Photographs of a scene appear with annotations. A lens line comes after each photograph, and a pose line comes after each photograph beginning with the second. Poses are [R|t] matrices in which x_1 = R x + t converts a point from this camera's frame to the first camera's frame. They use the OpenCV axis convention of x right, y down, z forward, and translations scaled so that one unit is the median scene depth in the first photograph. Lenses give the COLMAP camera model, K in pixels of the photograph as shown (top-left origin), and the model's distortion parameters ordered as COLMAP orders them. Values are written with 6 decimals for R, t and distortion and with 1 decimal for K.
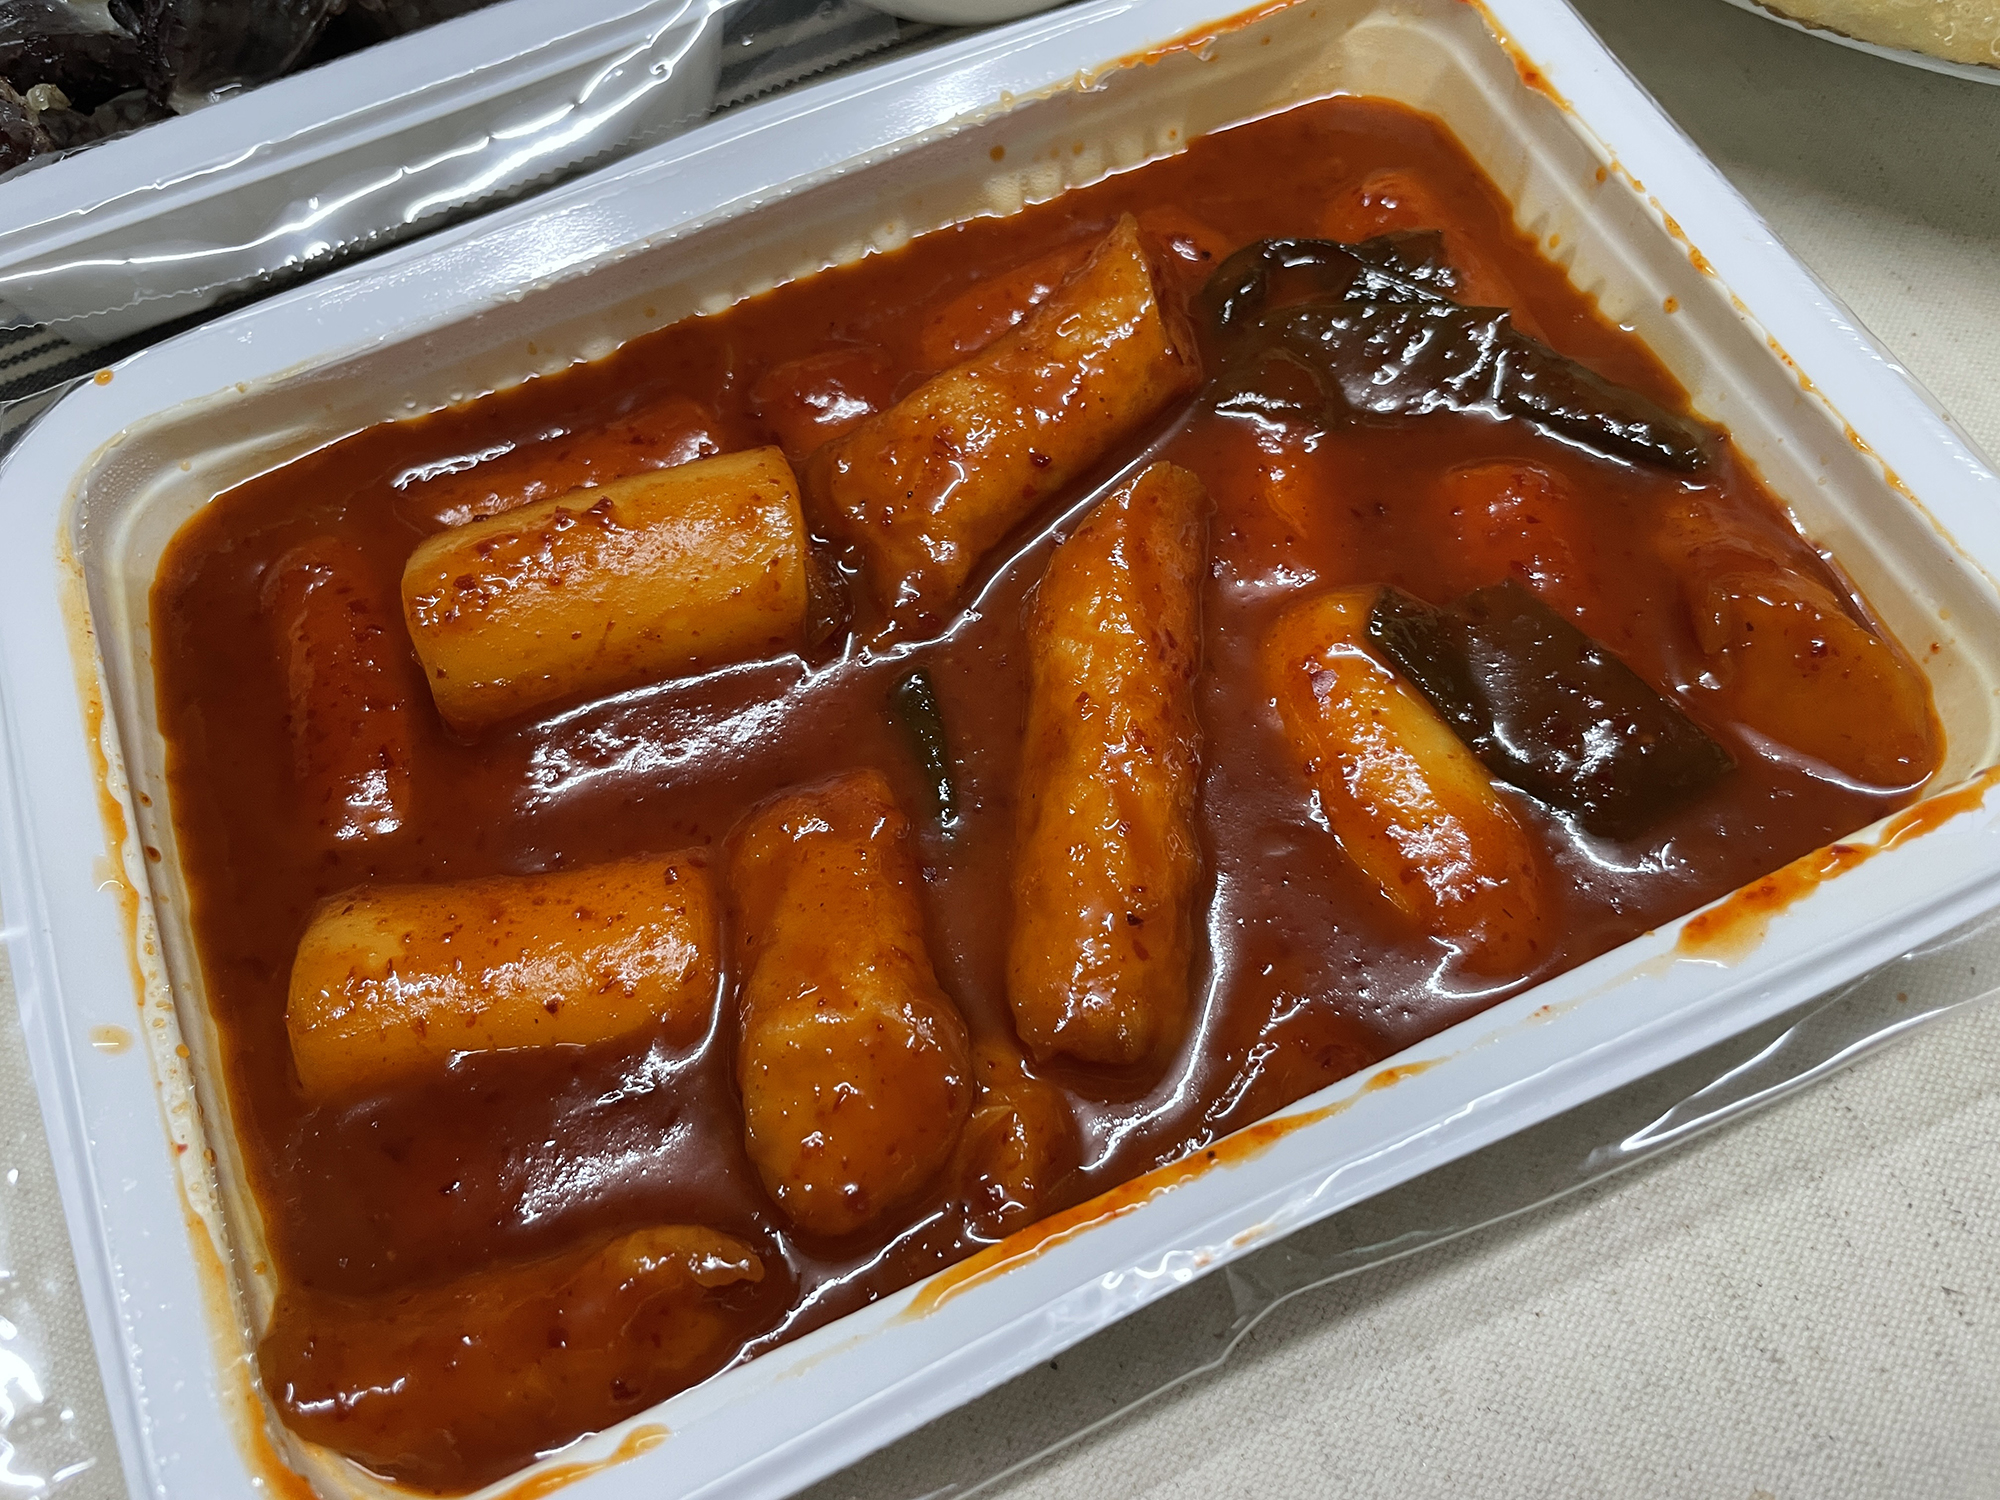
lens RADIAL K [[1569.2, 0, 1000.0], [0, 1569.2, 750.0], [0, 0, 1]] dist [0.075169, -0.125788]
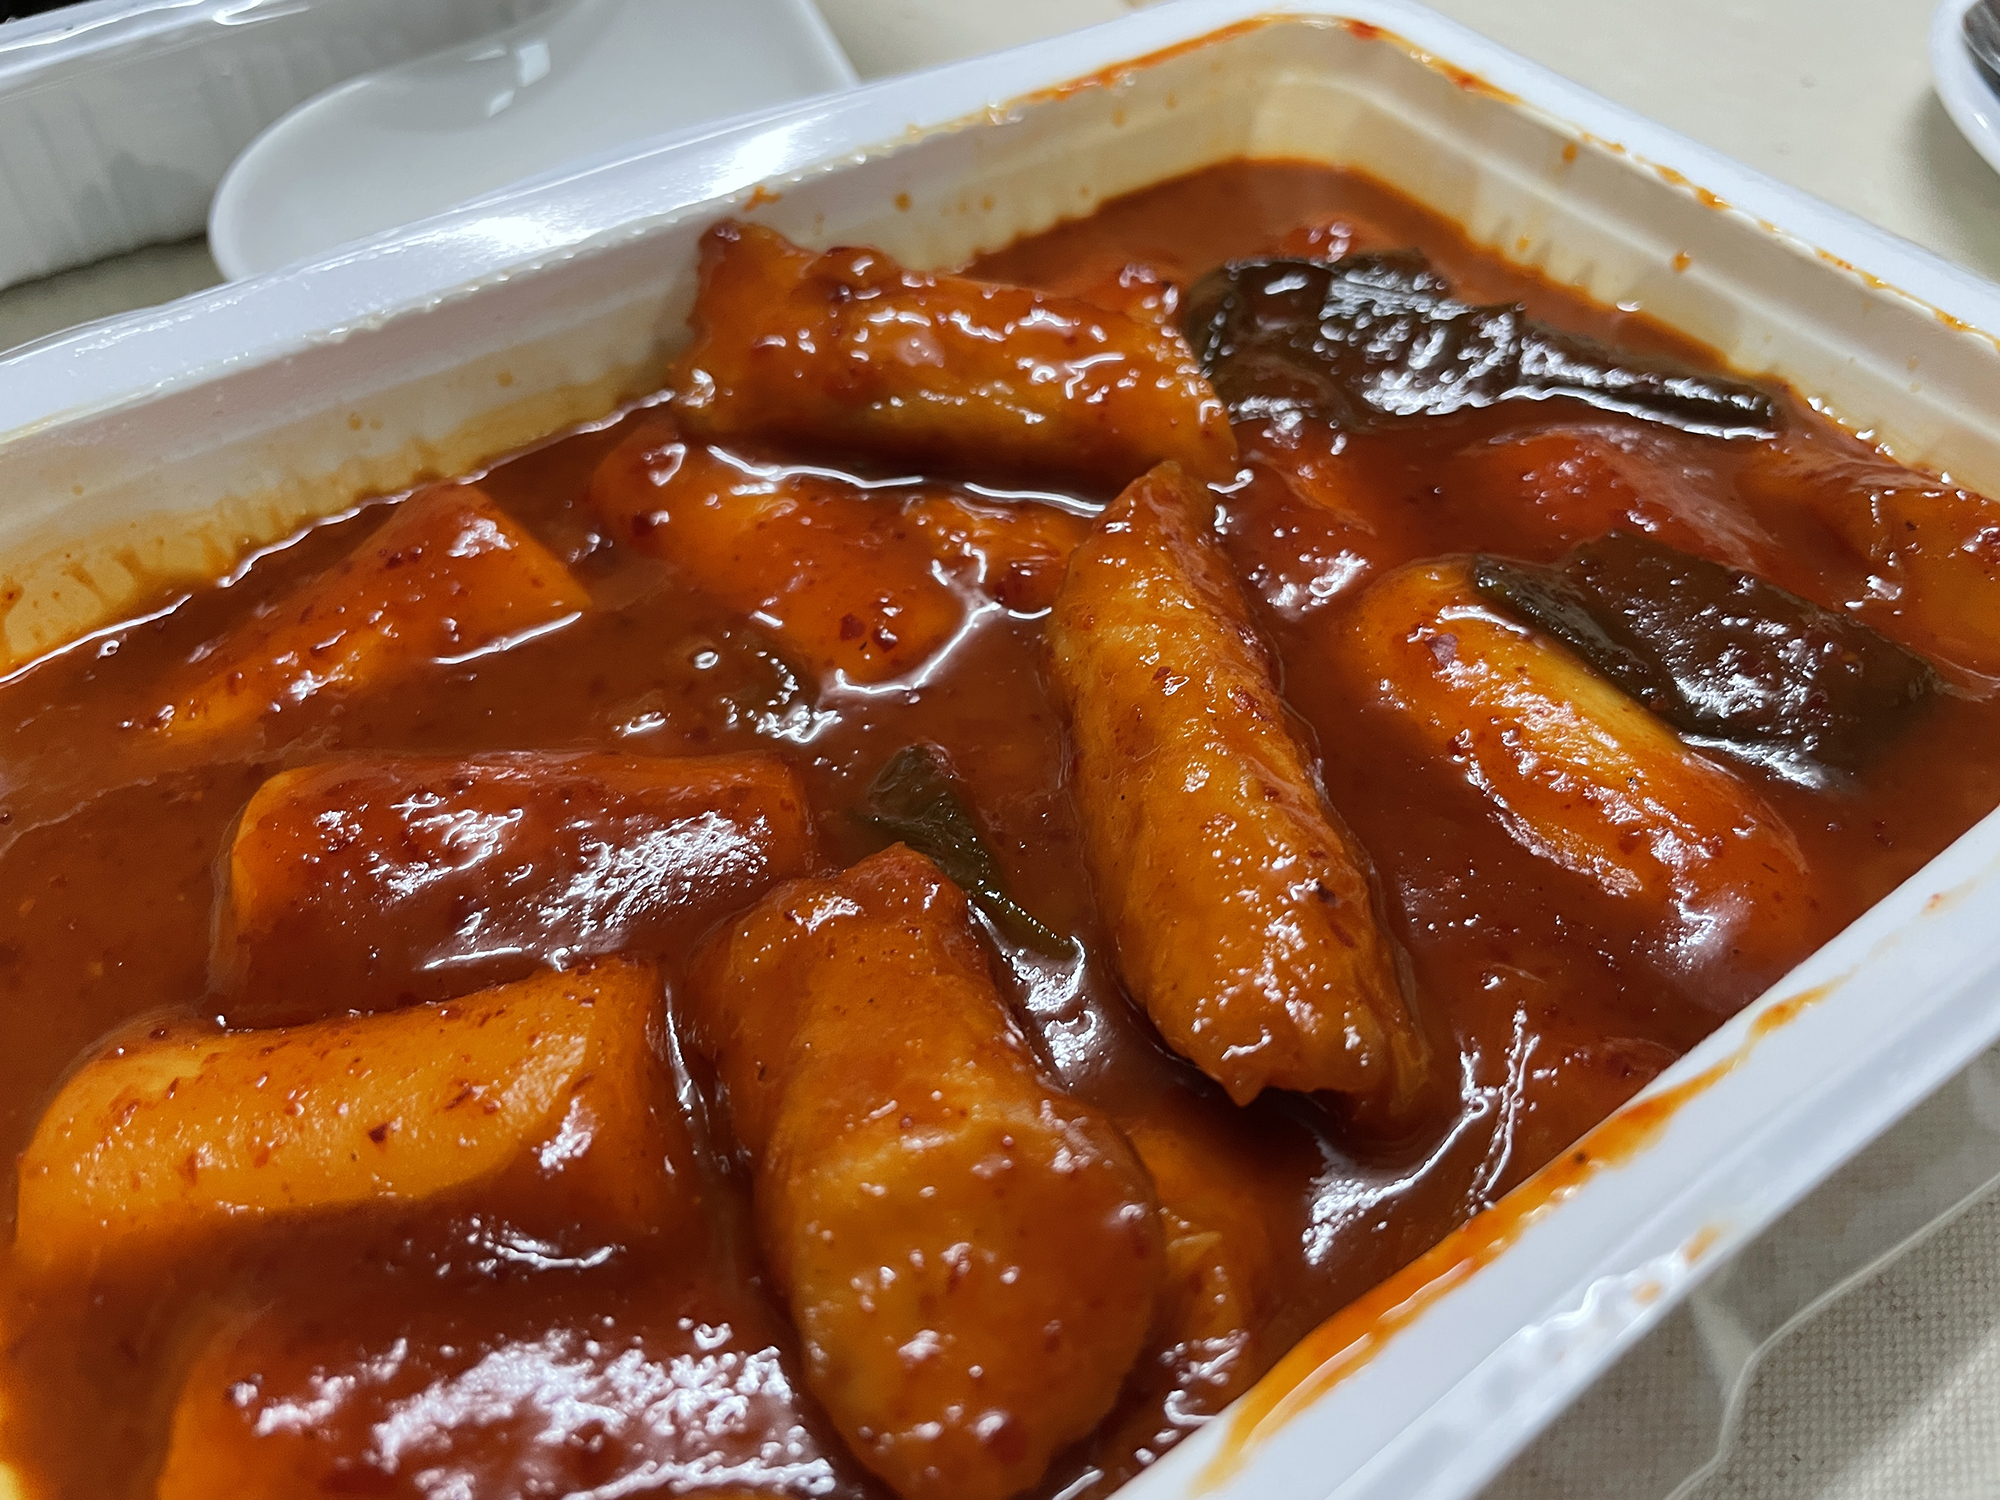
lens RADIAL K [[1603.1, 0, 1000.0], [0, 1603.1, 750.0], [0, 0, 1]] dist [0.287542, -0.493985]
pose [[0.974108, -0.100039, 0.202745, -0.188452], [0.158120, 0.942420, -0.294692, 0.212315], [-0.161590, 0.319120, 0.933837, 0.264522]]
